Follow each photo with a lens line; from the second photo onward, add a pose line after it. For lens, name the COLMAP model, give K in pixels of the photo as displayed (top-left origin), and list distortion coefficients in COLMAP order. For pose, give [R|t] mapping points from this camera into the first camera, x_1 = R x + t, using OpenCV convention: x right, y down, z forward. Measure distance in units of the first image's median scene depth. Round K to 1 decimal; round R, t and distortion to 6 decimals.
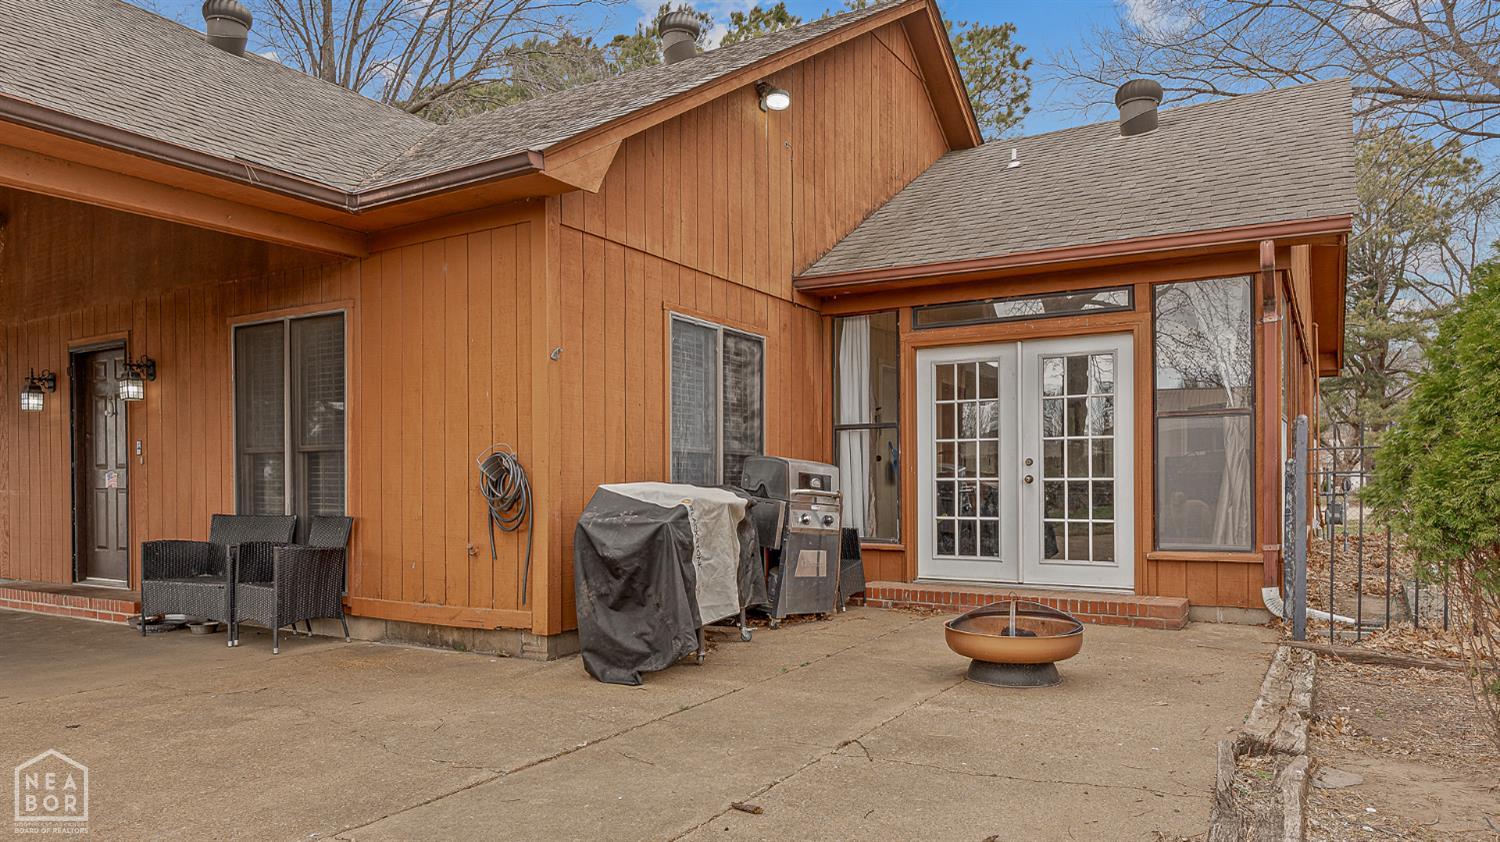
lens RADIAL K [[984.9, 0, 766.5], [0, 984.9, 475.4], [0, 0, 1]] dist [-0.010067, -0.002114]
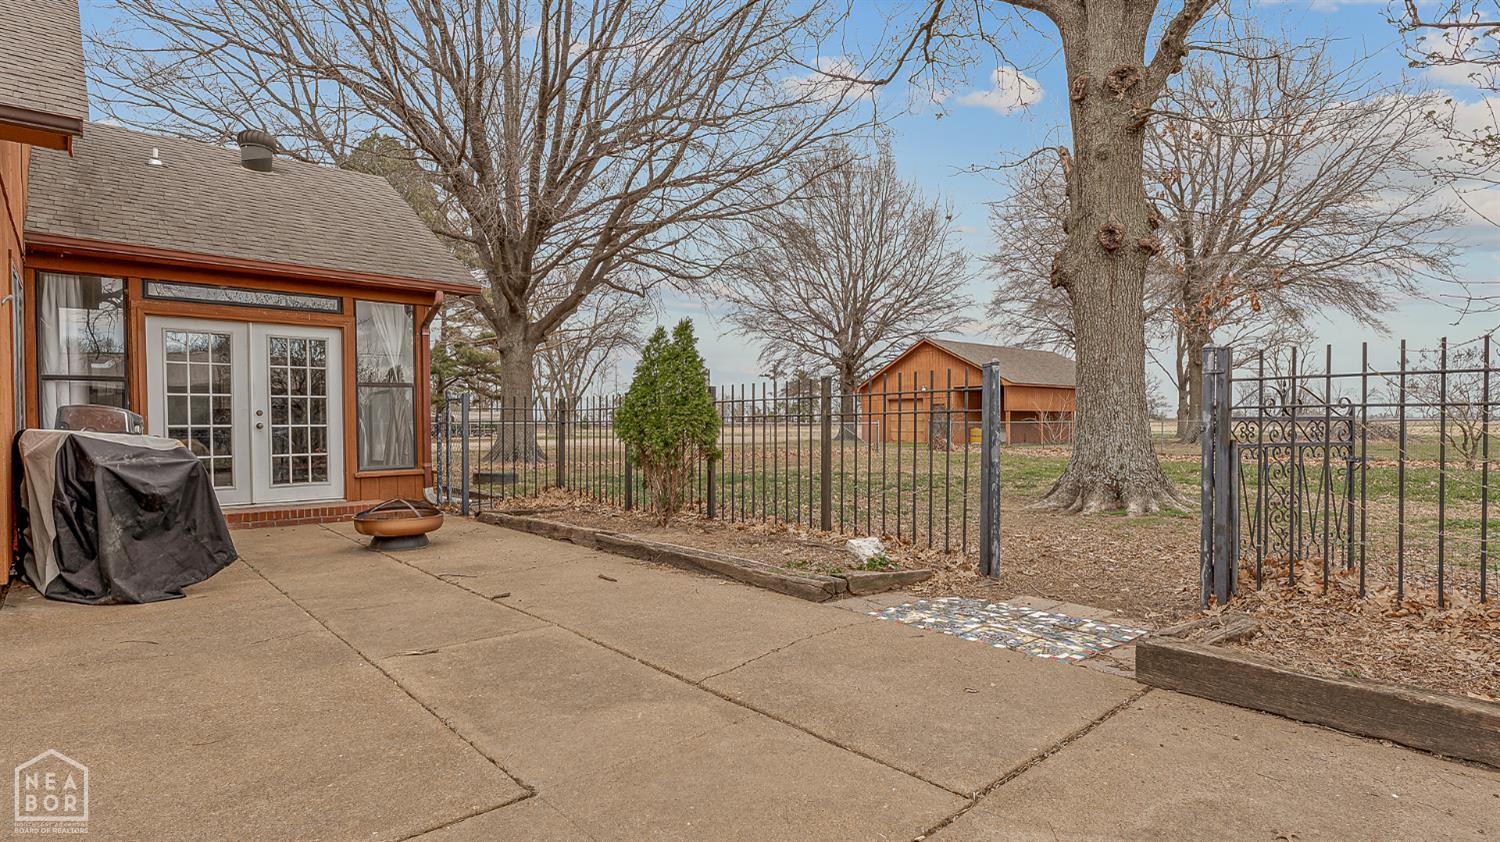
lens RADIAL K [[789.0, 0, 751.1], [0, 789.0, 427.1], [0, 0, 1]] dist [-0.007569, -0.001354]
pose [[0.297357, -0.003019, 0.954762, -0.590426], [-0.001642, 0.999992, 0.003673, 0.000554], [-0.954765, -0.002660, 0.297350, 0.034510]]
